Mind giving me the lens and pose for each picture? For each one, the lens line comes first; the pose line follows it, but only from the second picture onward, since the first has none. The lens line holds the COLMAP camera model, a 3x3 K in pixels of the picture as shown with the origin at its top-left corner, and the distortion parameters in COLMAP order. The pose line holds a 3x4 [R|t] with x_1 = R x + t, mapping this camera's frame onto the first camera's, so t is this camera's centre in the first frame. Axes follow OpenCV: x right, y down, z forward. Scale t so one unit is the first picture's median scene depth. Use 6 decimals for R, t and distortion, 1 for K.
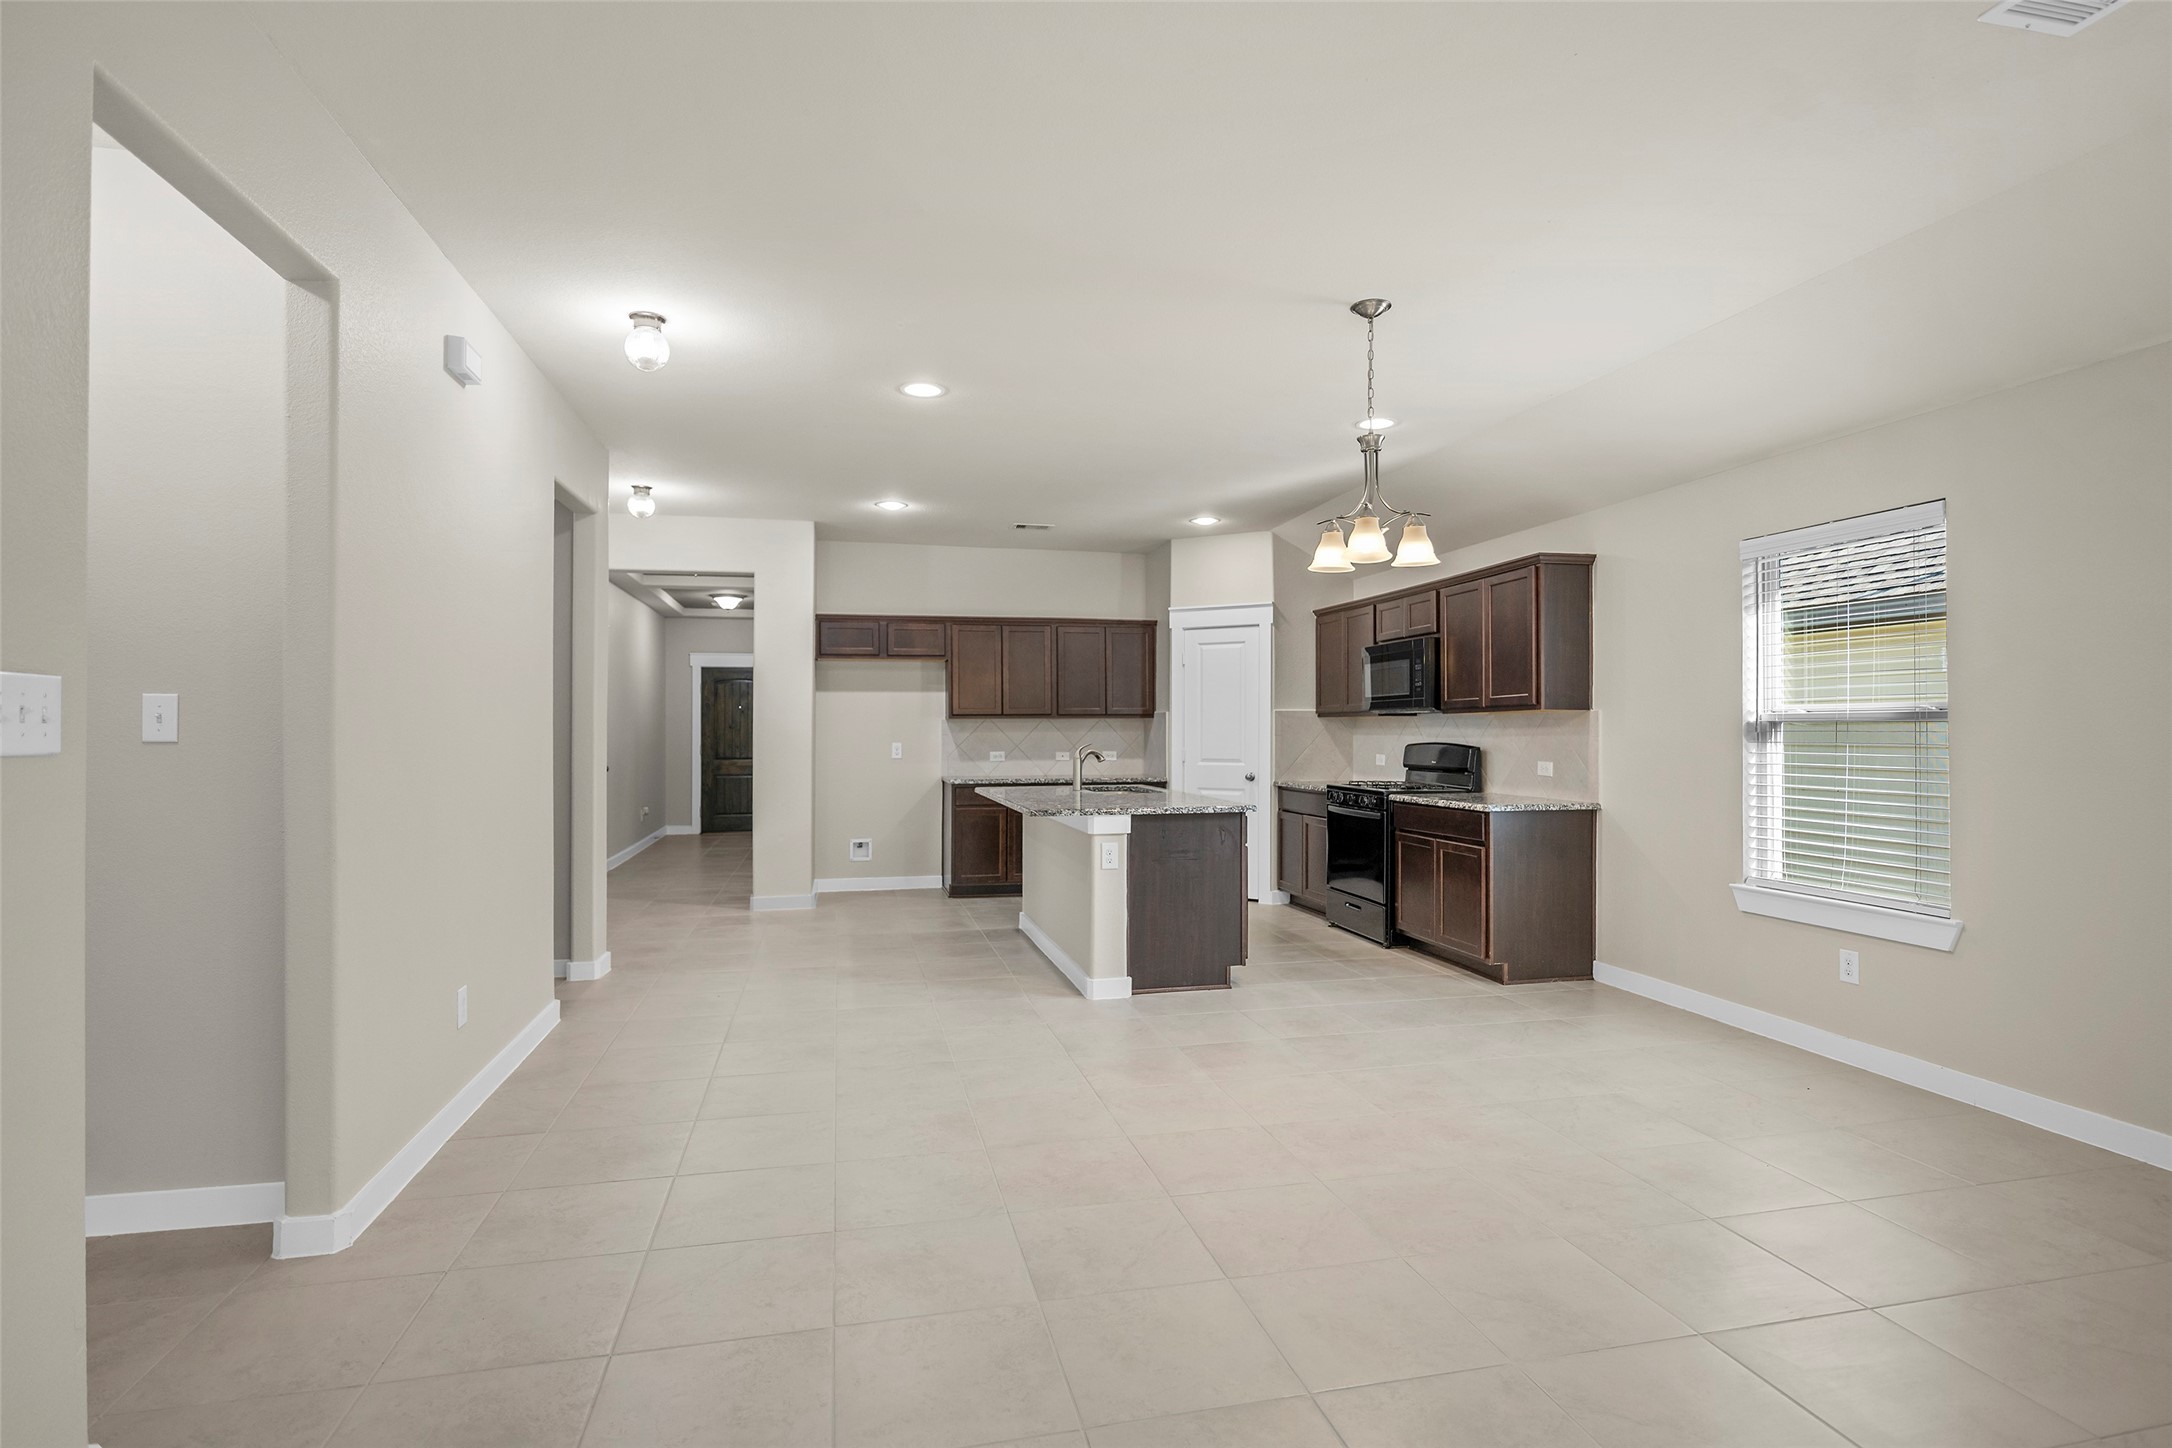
lens RADIAL K [[1075.0, 0, 1088.8], [0, 1075.0, 726.1], [0, 0, 1]] dist [-0.003925, 0.000512]
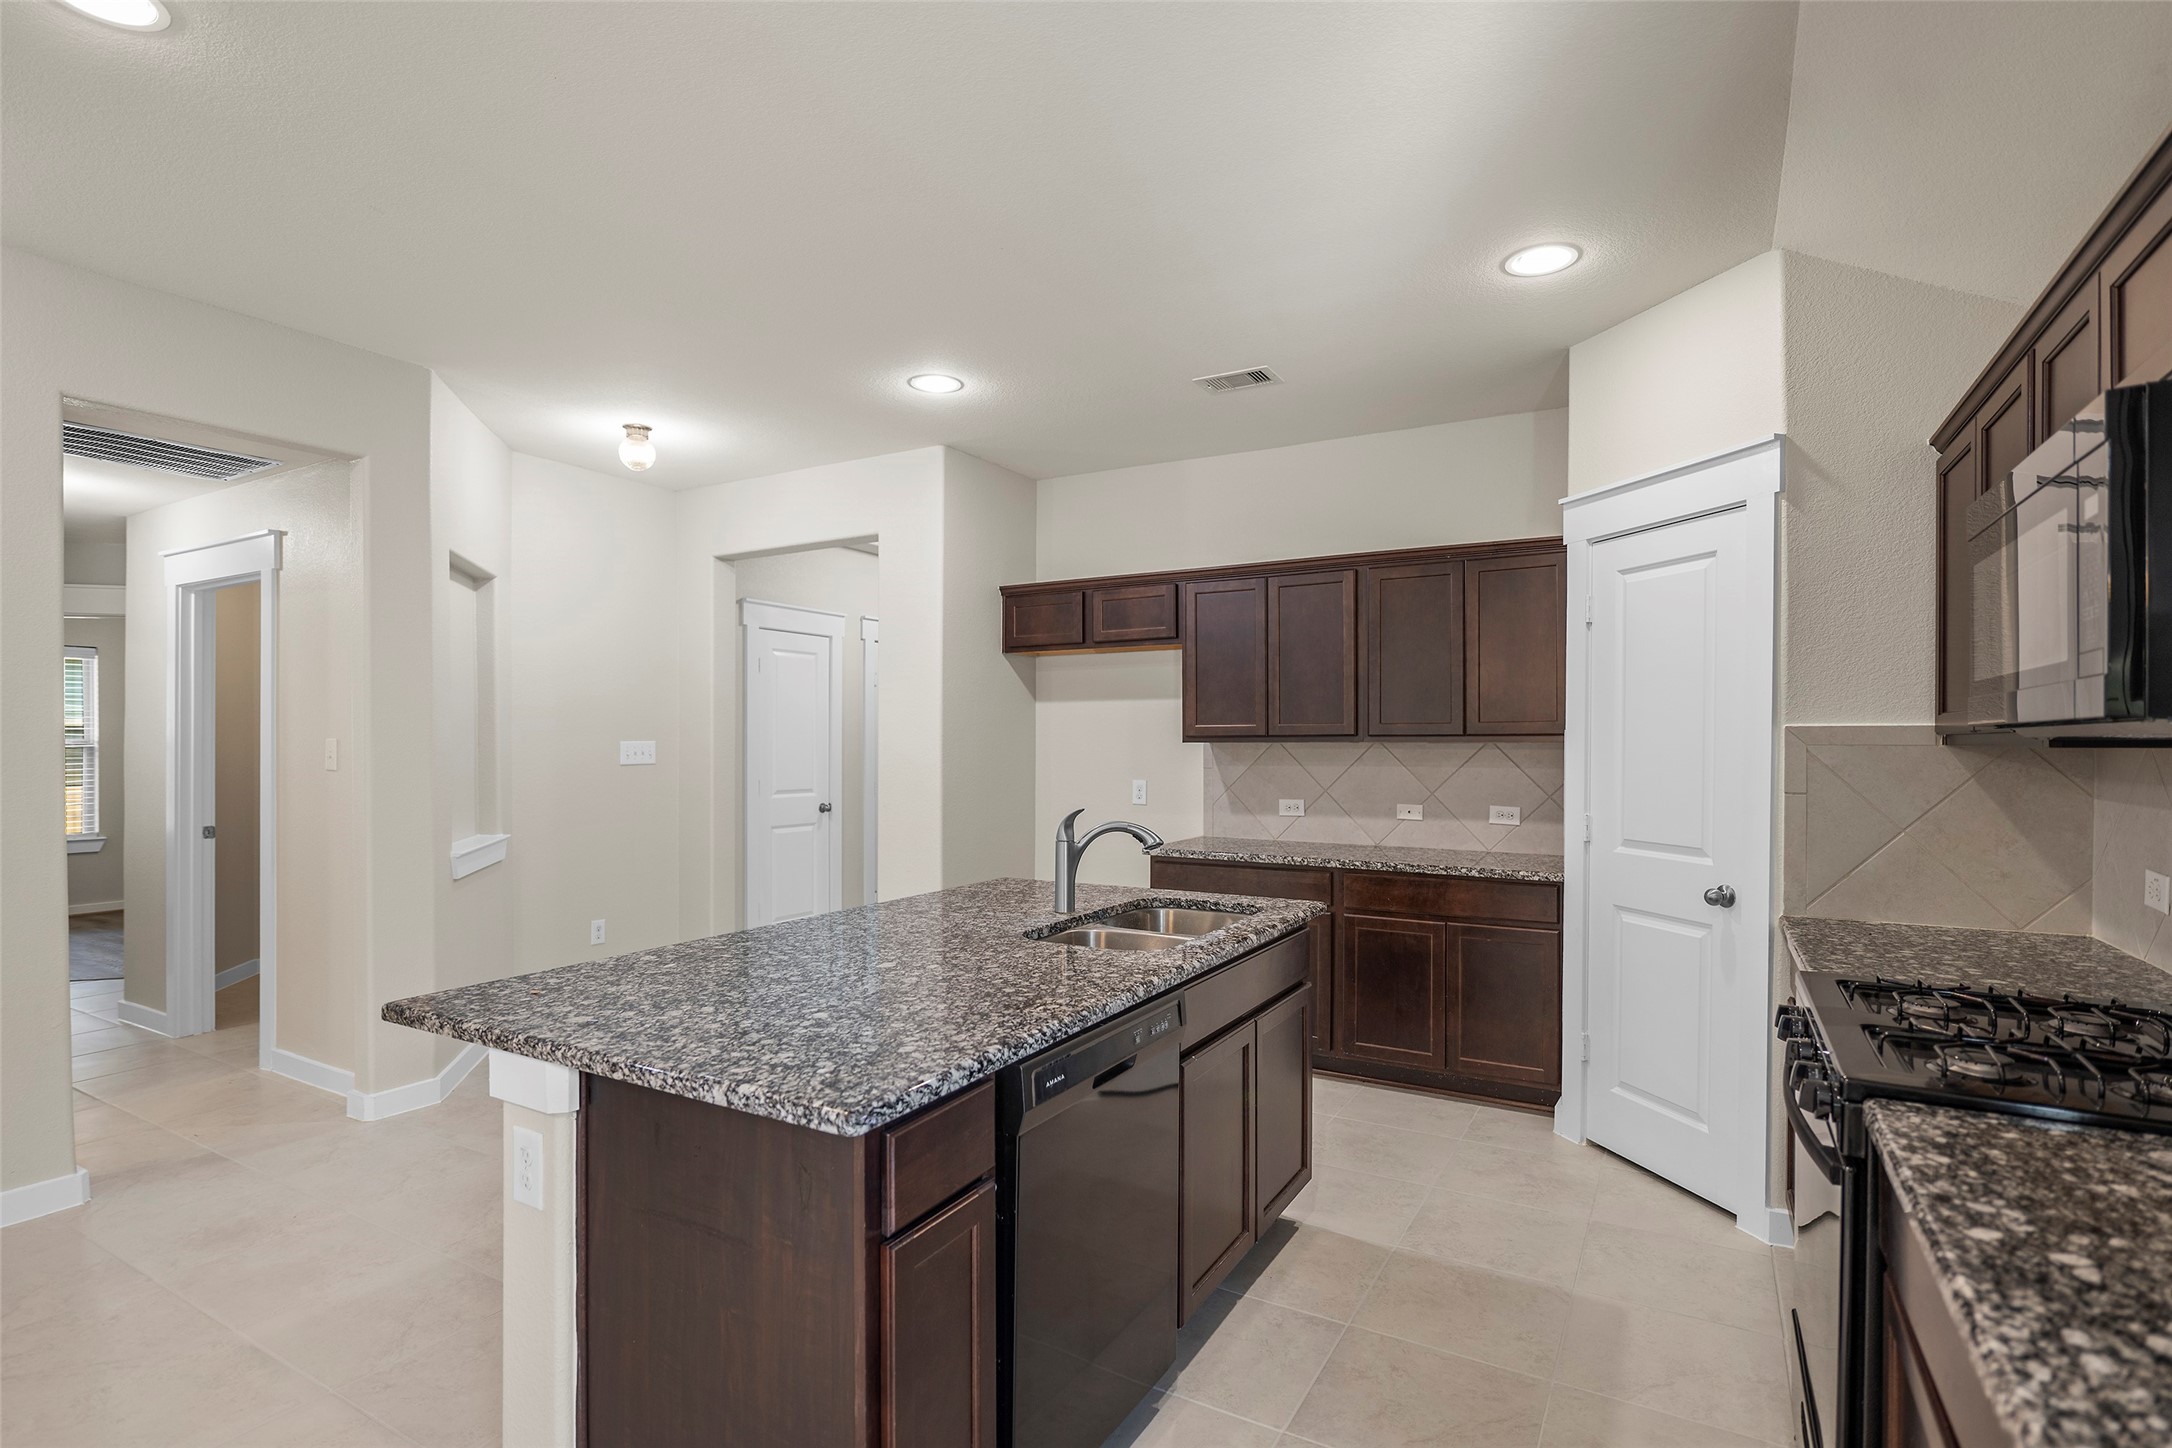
lens RADIAL K [[1075.0, 0, 1067.9], [0, 1075.0, 742.6], [0, 0, 1]] dist [-0.003925, 0.000512]
pose [[0.731836, 0.003172, -0.681473, 0.276076], [0.002177, 0.999973, 0.006993, -0.013632], [0.681477, -0.006602, 0.731810, 0.631419]]
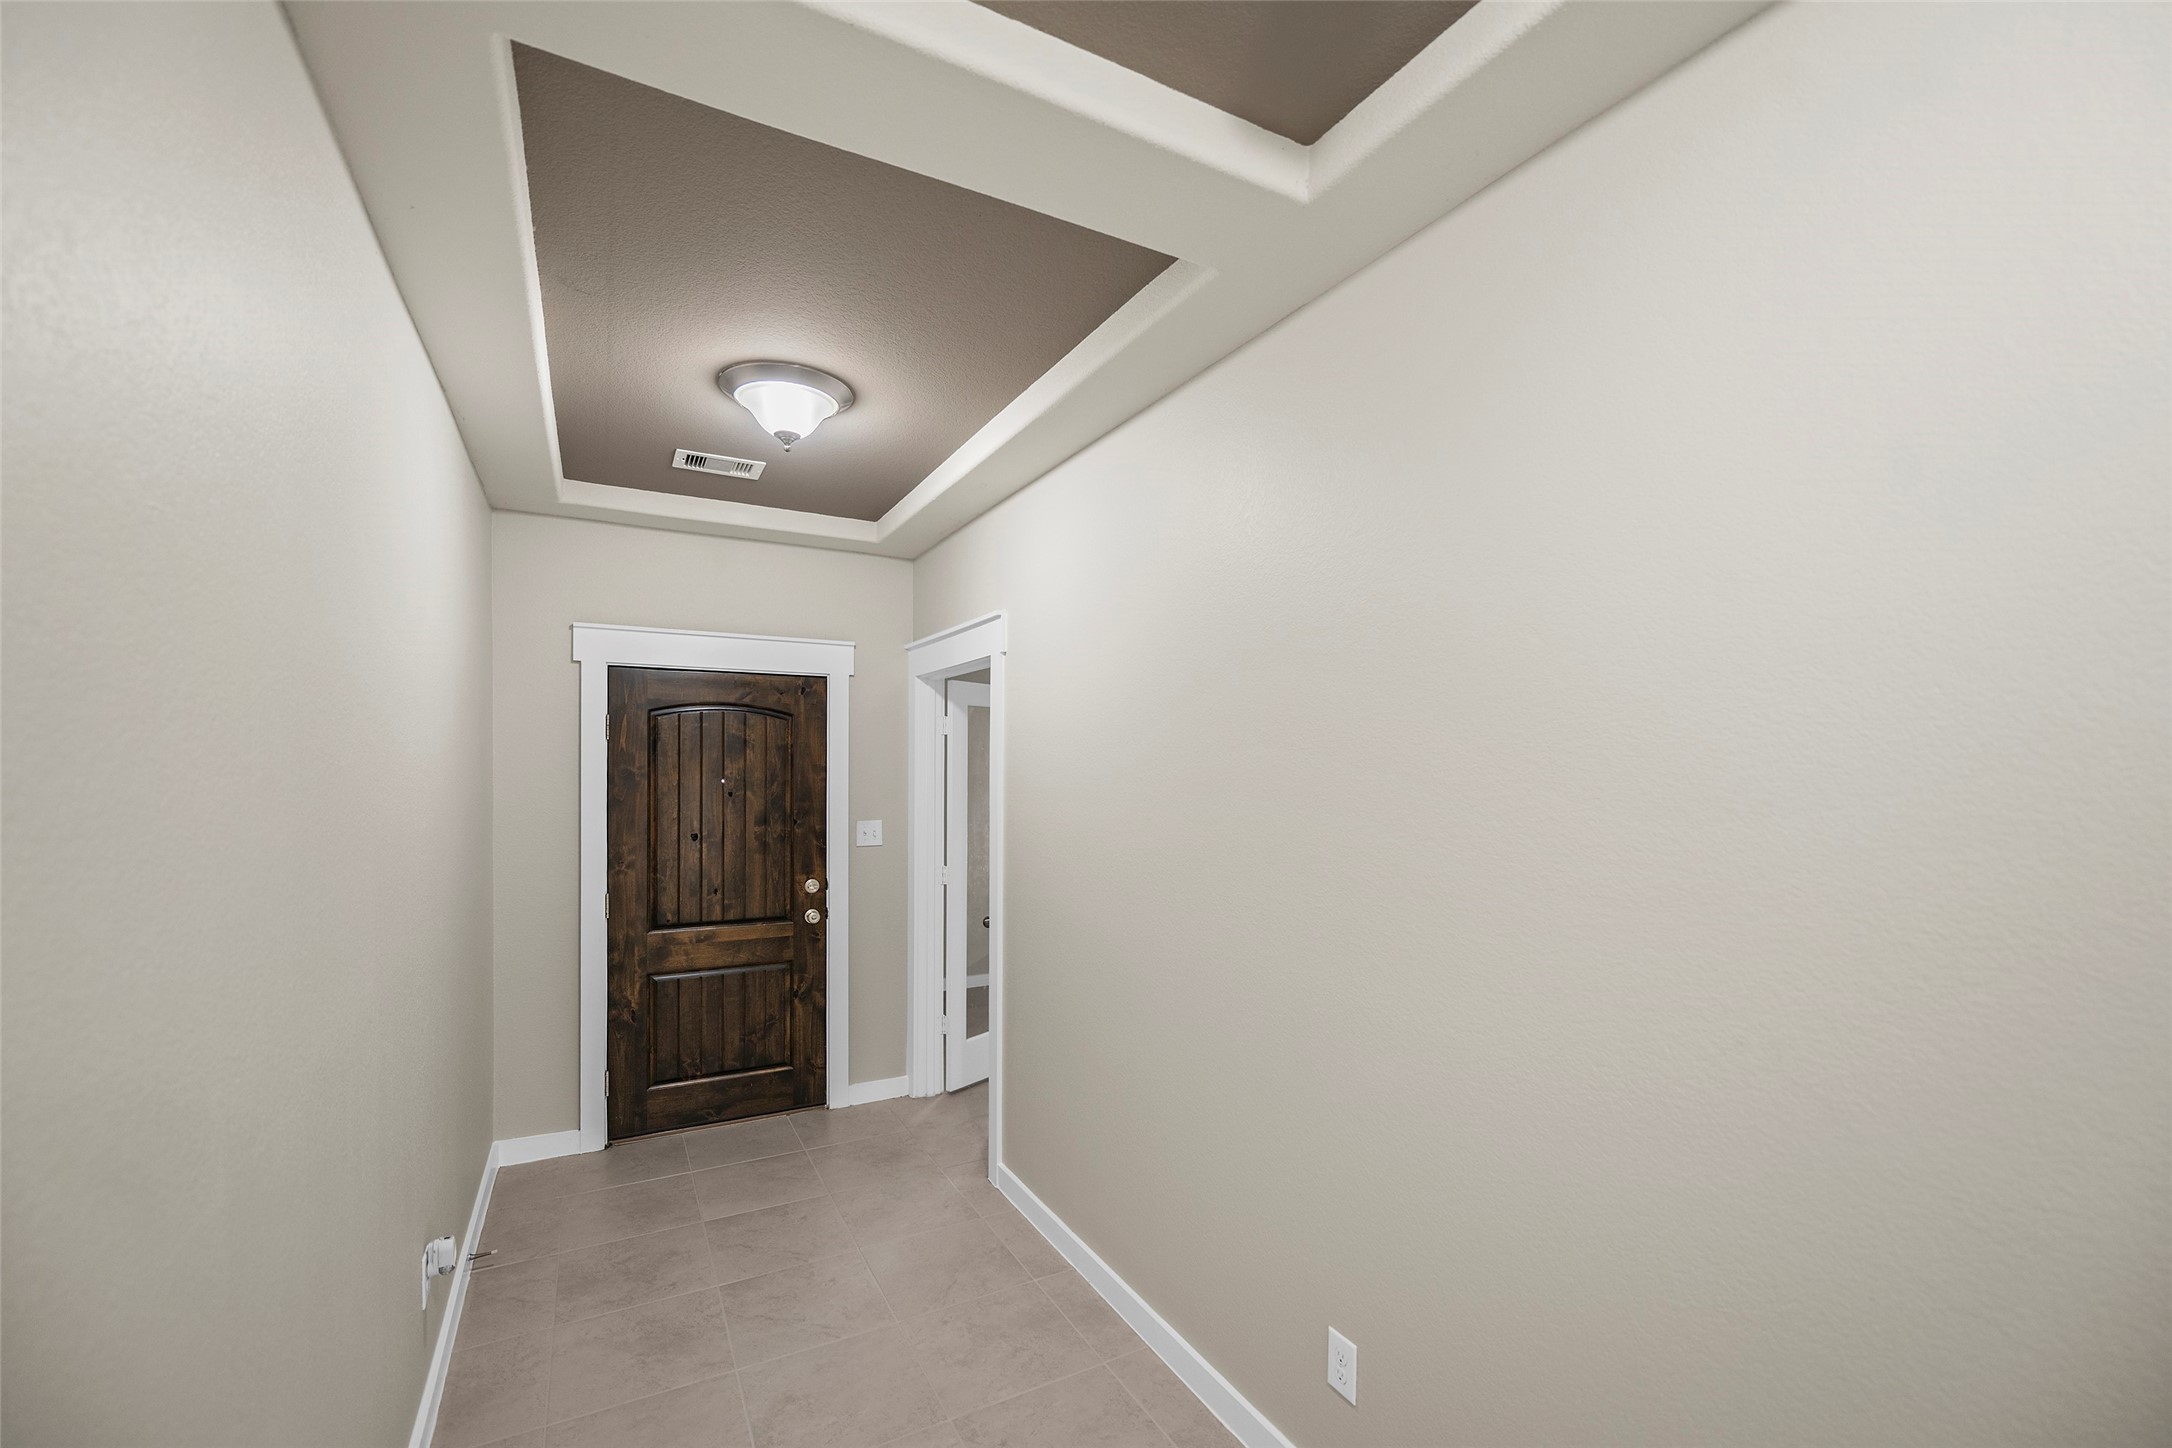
lens RADIAL K [[870.8, 0, 1083.2], [0, 870.8, 746.0], [0, 0, 1]] dist [-0.007196, 0.000435]
pose [[0.992702, 0.002906, 0.120561, -0.470028], [-0.002977, 0.999995, 0.000411, -0.058445], [-0.120560, -0.000767, 0.992706, 1.362627]]
